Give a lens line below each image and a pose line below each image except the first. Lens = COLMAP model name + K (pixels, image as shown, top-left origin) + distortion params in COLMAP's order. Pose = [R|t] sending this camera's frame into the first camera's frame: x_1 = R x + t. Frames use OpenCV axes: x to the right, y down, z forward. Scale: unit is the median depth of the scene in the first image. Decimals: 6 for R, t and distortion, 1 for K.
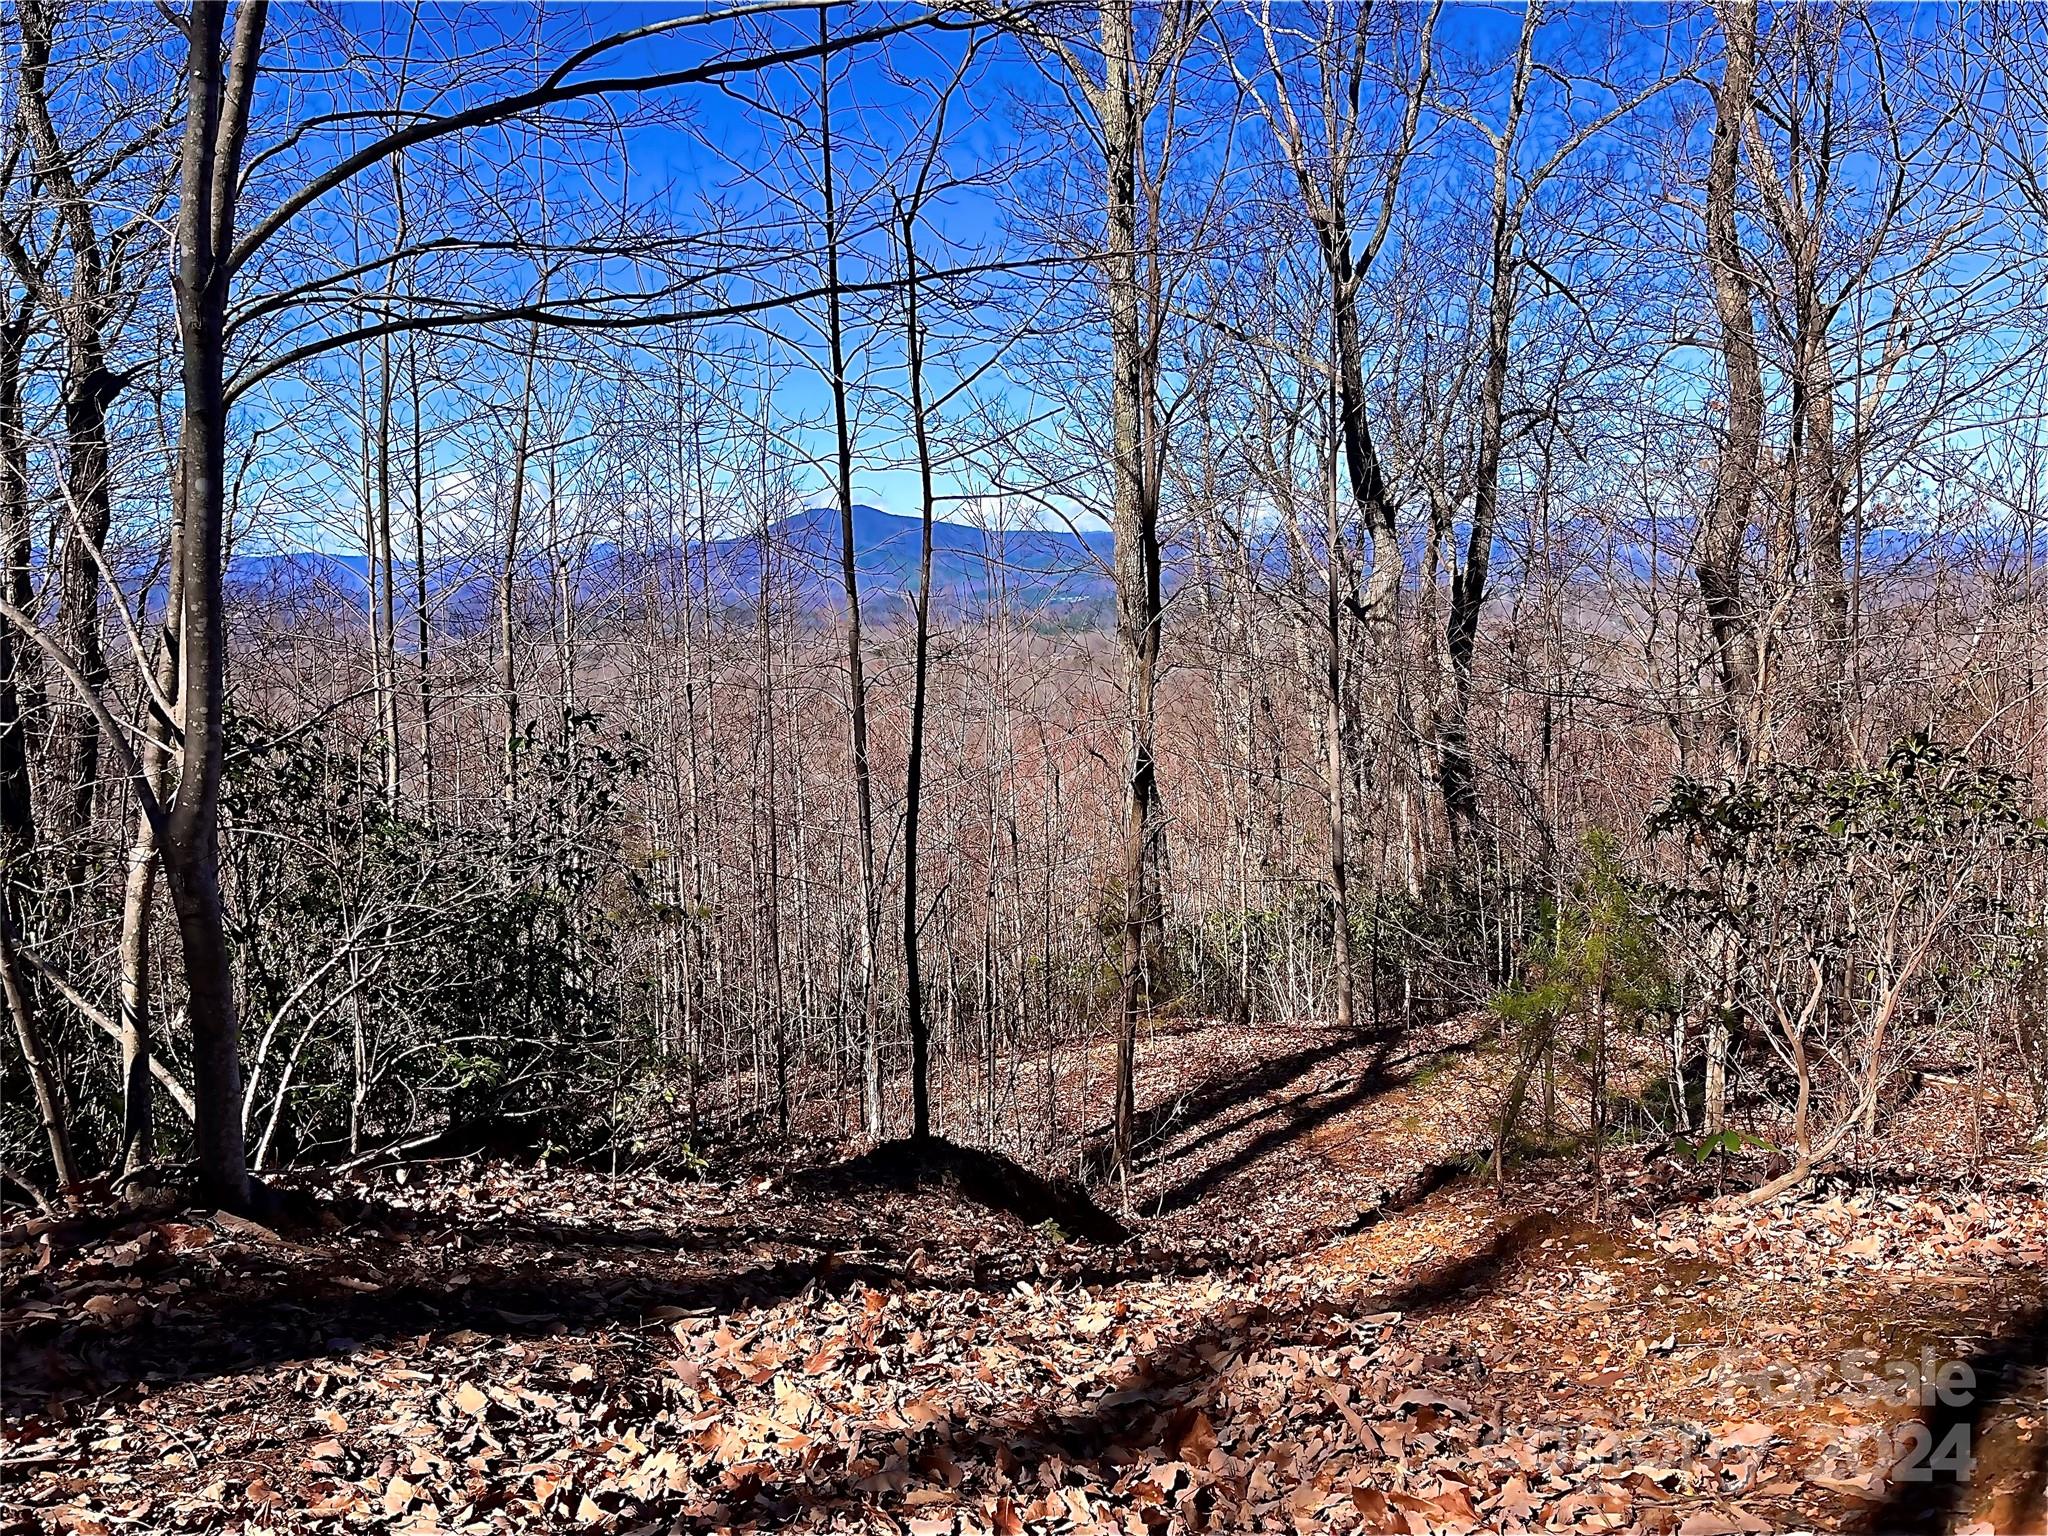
lens RADIAL K [[1552.4, 0, 1018.2], [0, 1552.4, 772.6], [0, 0, 1]] dist [0.078163, -0.101445]
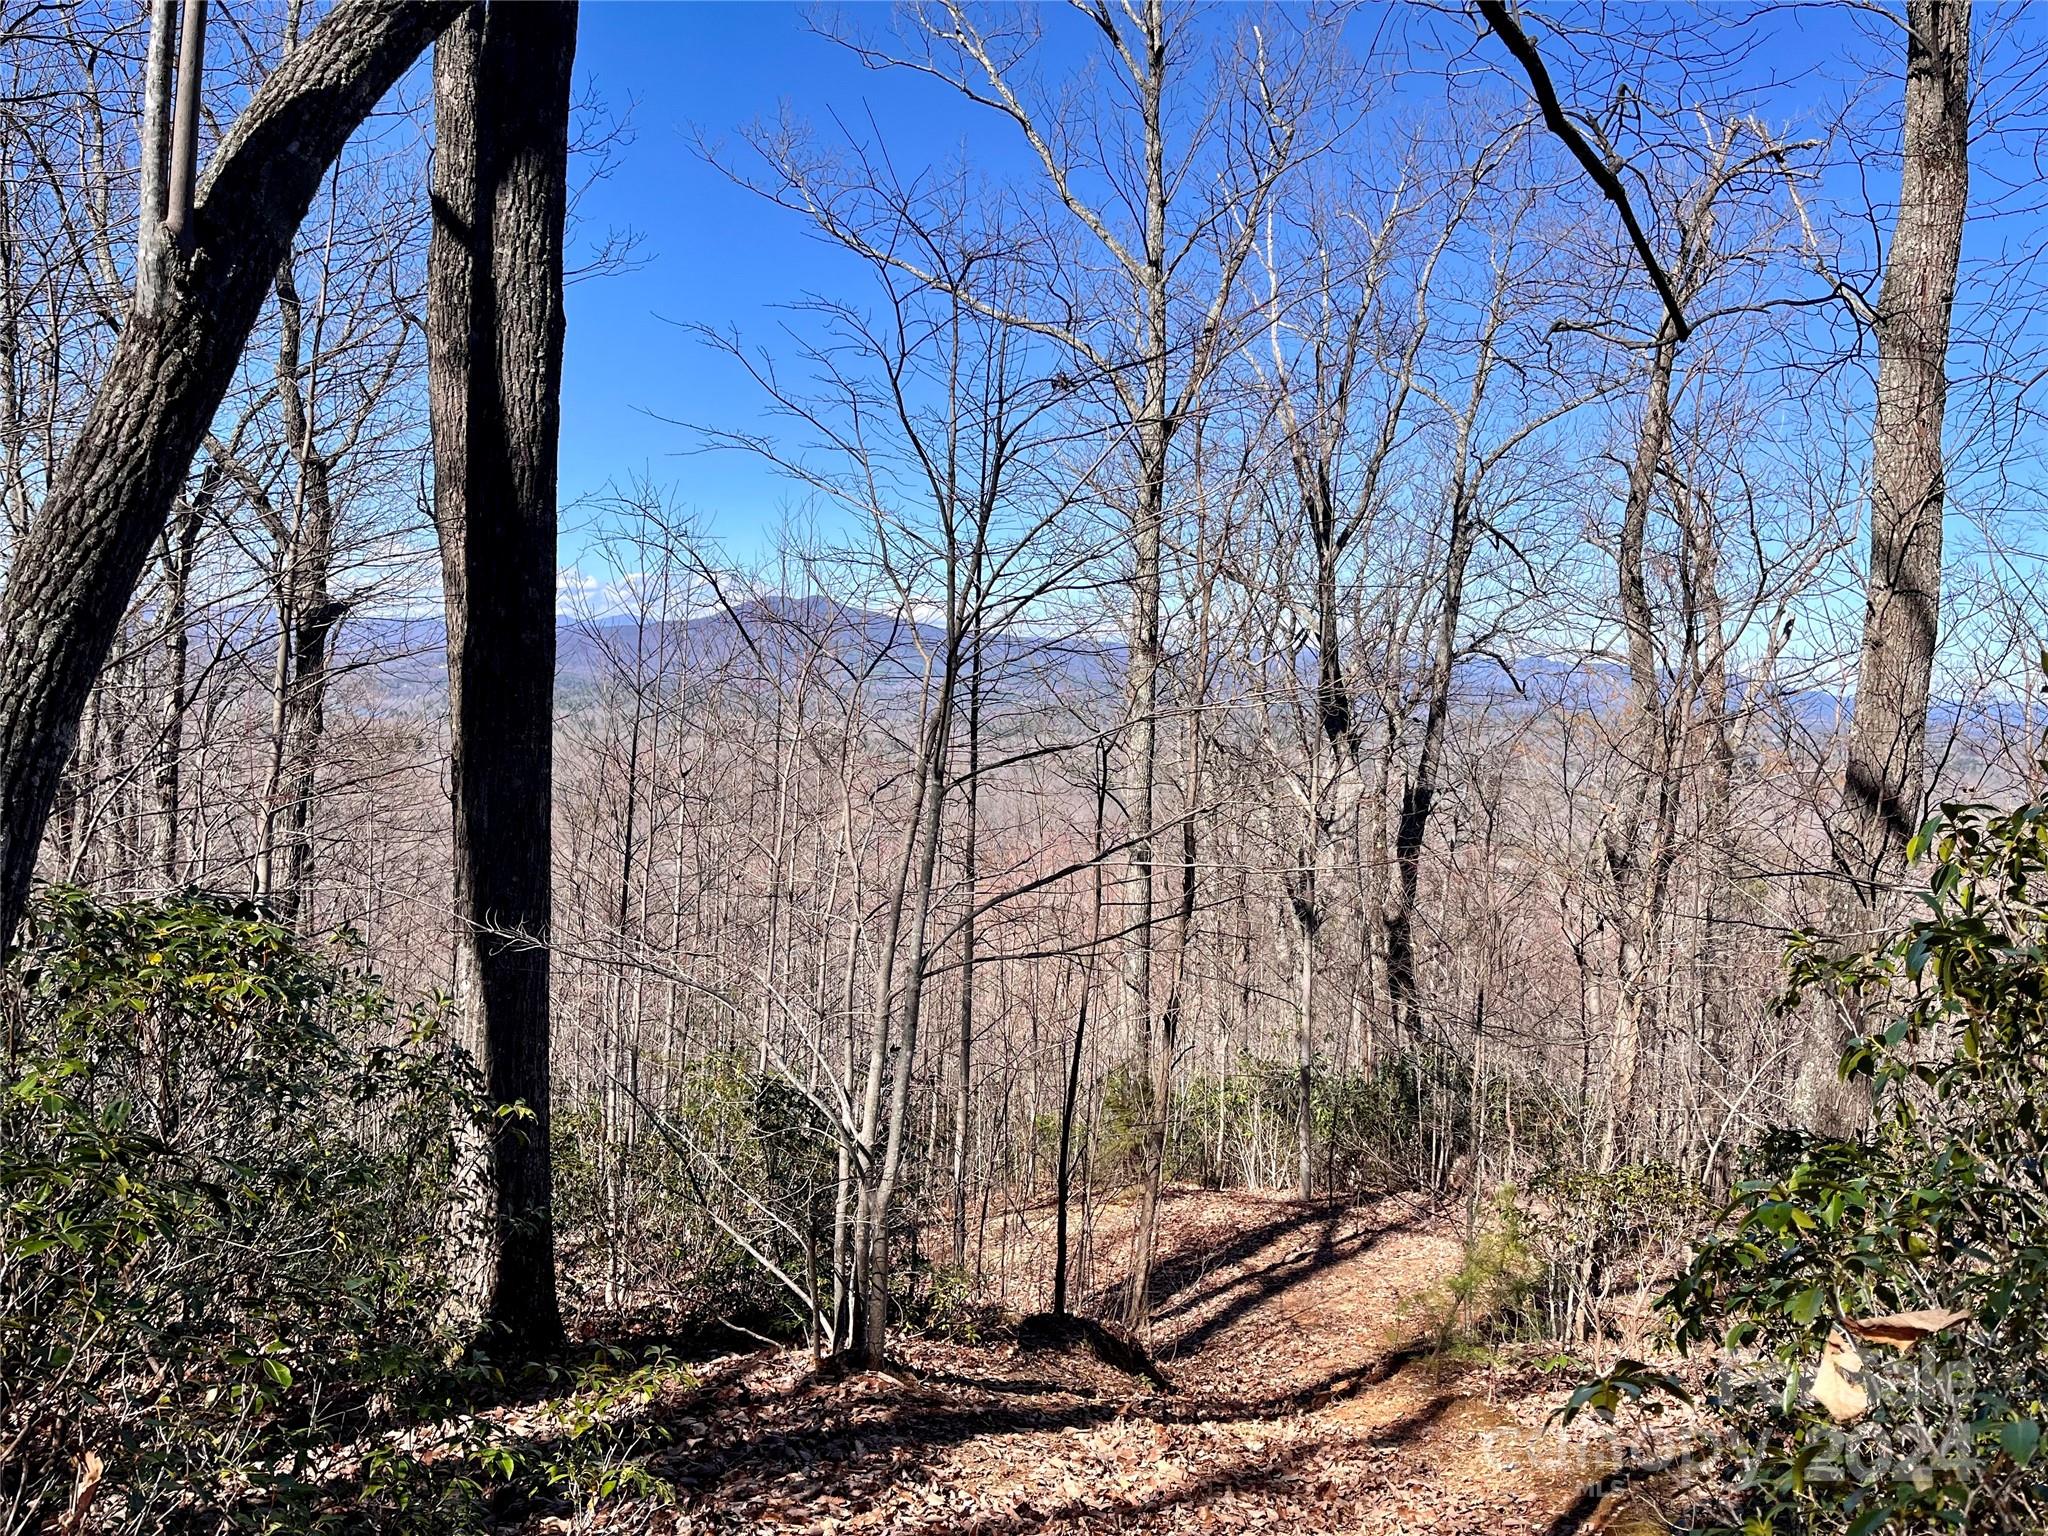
lens RADIAL K [[1552.4, 0, 1031.2], [0, 1552.4, 755.7], [0, 0, 1]] dist [0.078163, -0.101445]
pose [[0.996644, 0.070087, 0.042287, -0.083989], [-0.066705, 0.994821, -0.076693, -0.081961], [-0.047444, 0.073615, 0.996158, -0.243845]]
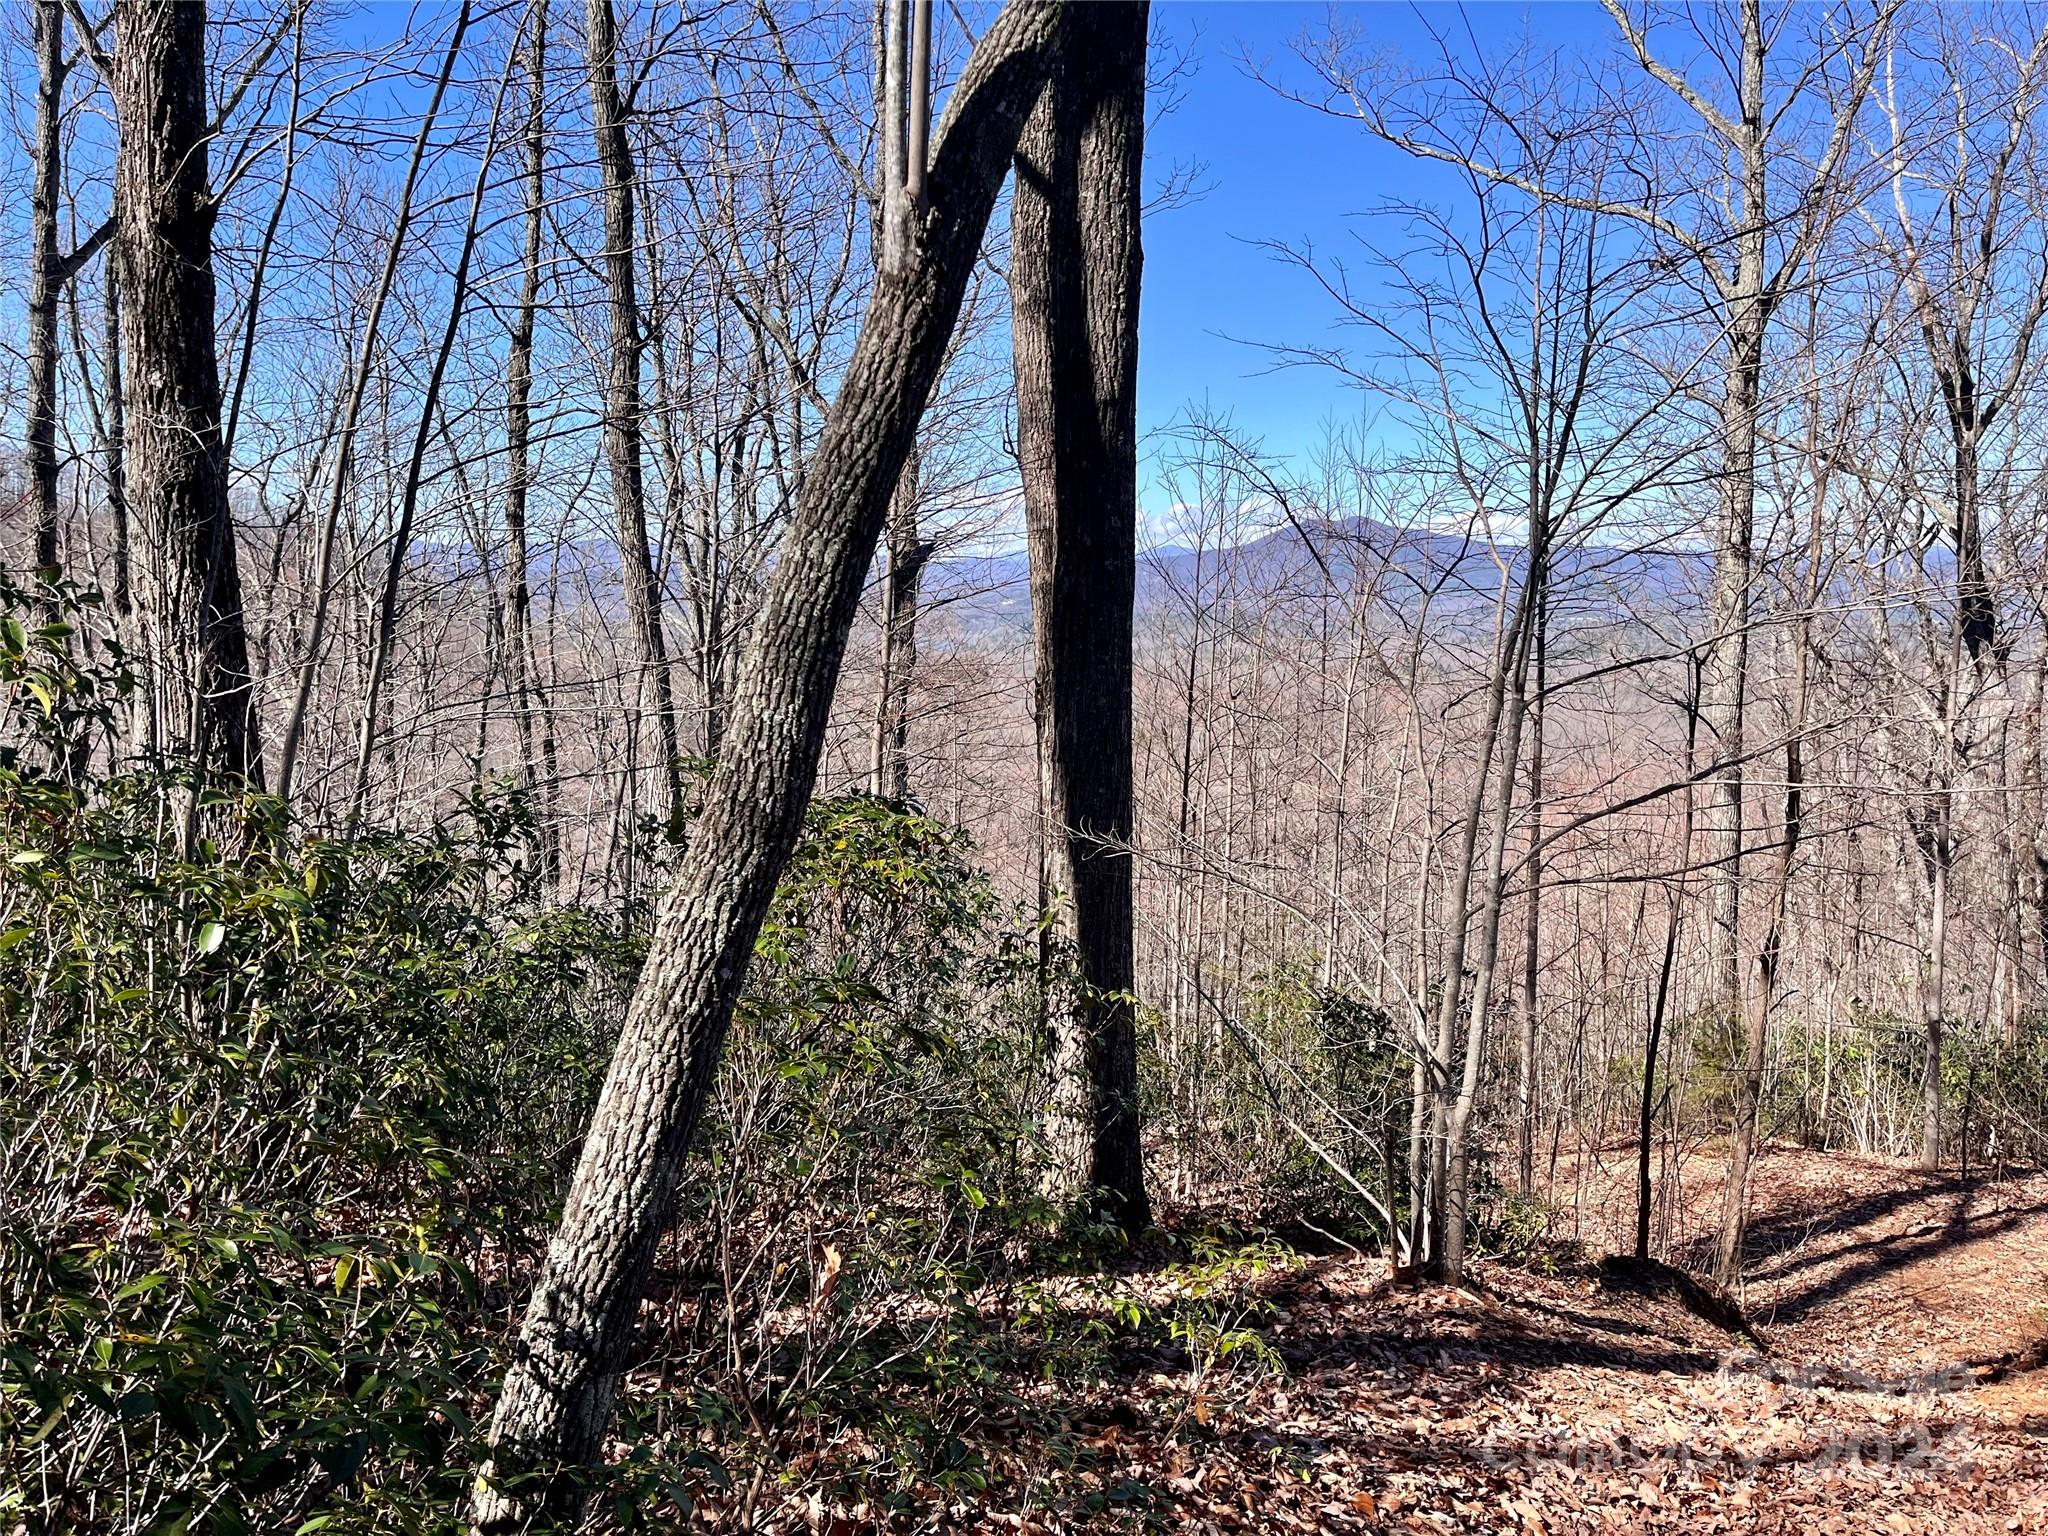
lens RADIAL K [[1552.4, 0, 1024.9], [0, 1552.4, 751.2], [0, 0, 1]] dist [0.078163, -0.101445]
pose [[0.952704, 0.069717, -0.295796, -0.091646], [-0.075195, 0.997143, -0.007170, -0.078466], [0.294451, 0.029073, 0.955224, -0.249705]]
